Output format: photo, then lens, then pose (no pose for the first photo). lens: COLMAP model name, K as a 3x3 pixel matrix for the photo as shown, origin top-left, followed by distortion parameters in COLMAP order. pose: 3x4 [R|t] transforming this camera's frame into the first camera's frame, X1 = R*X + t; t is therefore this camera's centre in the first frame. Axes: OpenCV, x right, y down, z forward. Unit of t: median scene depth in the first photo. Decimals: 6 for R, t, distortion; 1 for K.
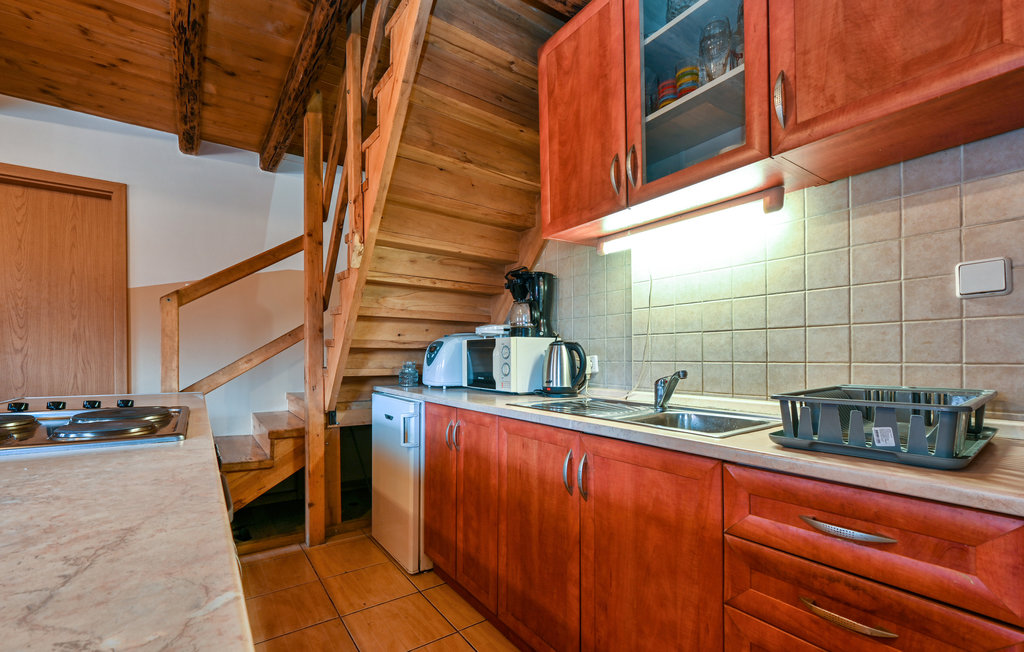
lens RADIAL K [[439.8, 0, 523.1], [0, 439.8, 359.5], [0, 0, 1]] dist [0.000964, -0.000557]
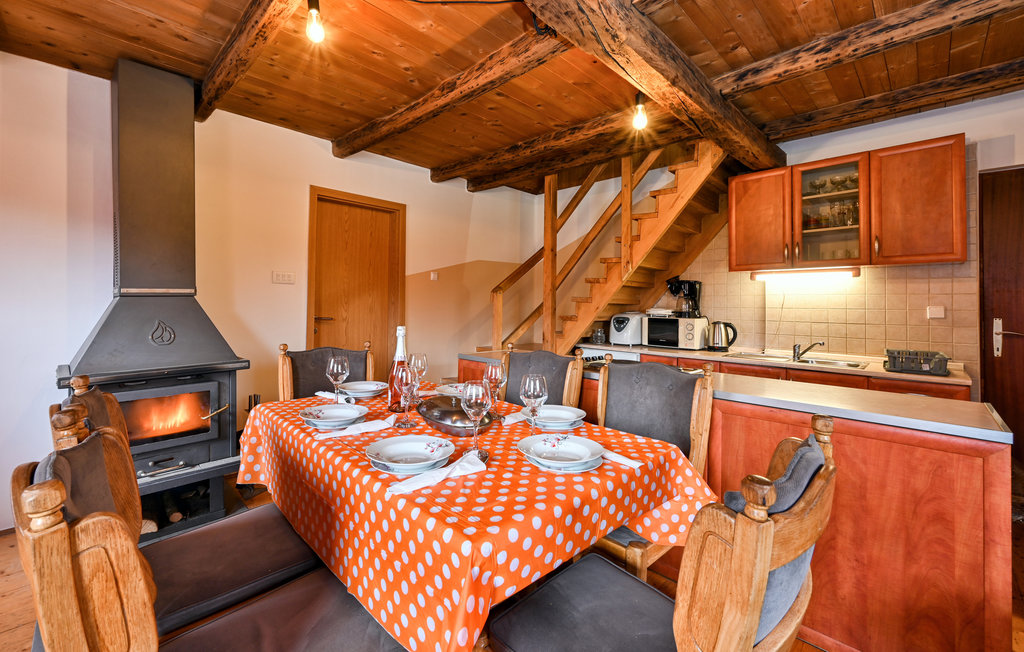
lens RADIAL K [[439.8, 0, 502.3], [0, 439.8, 298.4], [0, 0, 1]] dist [0.000964, -0.000557]
pose [[0.982023, 0.018468, 0.187854, -0.969903], [-0.015718, 0.999747, -0.016121, -0.079086], [-0.188105, 0.012878, 0.982065, -0.549492]]
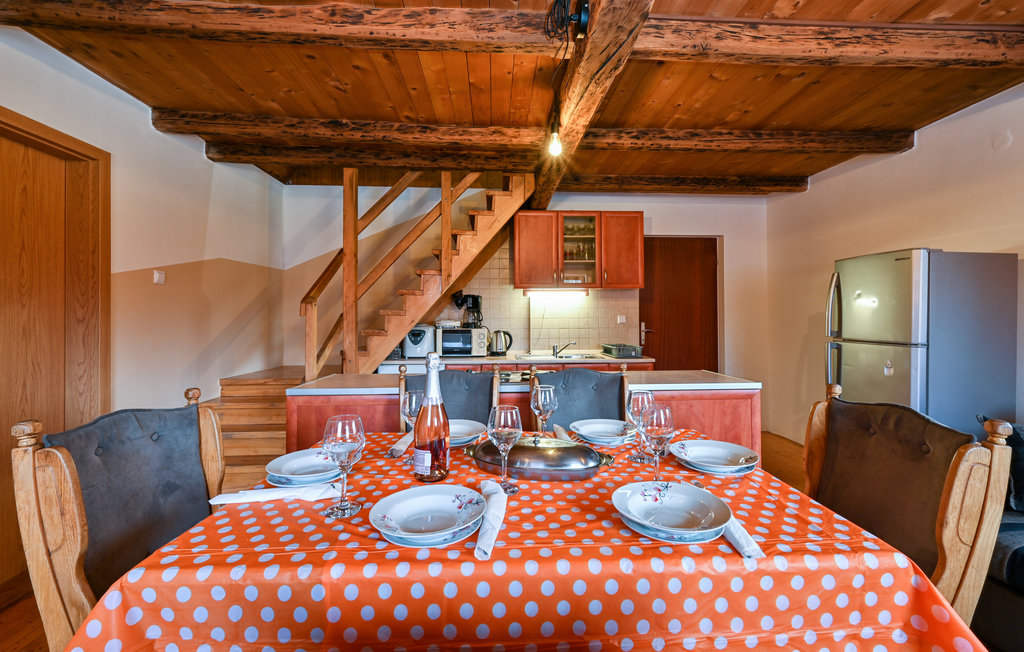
lens RADIAL K [[409.1, 0, 529.5], [0, 409.1, 313.4], [0, 0, 1]] dist [-0.002053, -0.000084]
pose [[0.492558, 0.011395, 0.870205, -1.346347], [0.004123, 0.999872, -0.015427, -0.078820], [-0.870270, 0.011186, 0.492448, -0.117530]]
